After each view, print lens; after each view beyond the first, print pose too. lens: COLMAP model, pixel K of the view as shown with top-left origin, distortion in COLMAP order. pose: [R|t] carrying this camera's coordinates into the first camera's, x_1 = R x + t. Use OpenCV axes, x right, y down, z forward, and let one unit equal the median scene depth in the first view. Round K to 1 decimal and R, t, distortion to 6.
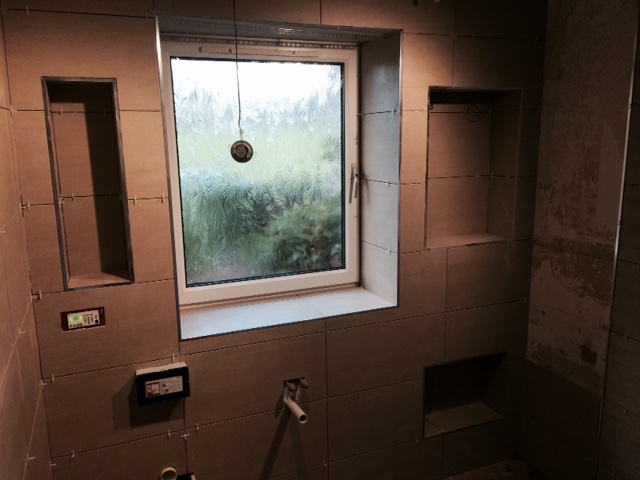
lens RADIAL K [[542.6, 0, 322.1], [0, 542.6, 234.4], [0, 0, 1]] dist [0.057233, -0.043147]
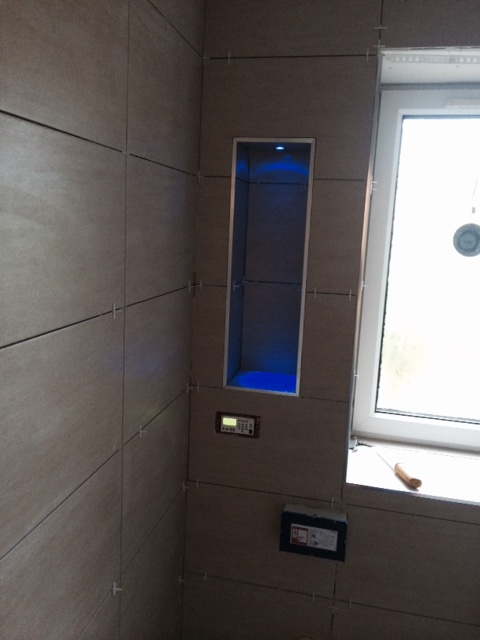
lens RADIAL K [[542.6, 0, 239.4], [0, 542.6, 320.6], [0, 0, 1]] dist [0.057233, -0.043147]
pose [[0.810185, 0.147568, -0.567296, 0.018663], [-0.160498, 0.986655, 0.027439, -0.026832], [0.563774, 0.068819, 0.823057, 0.290060]]
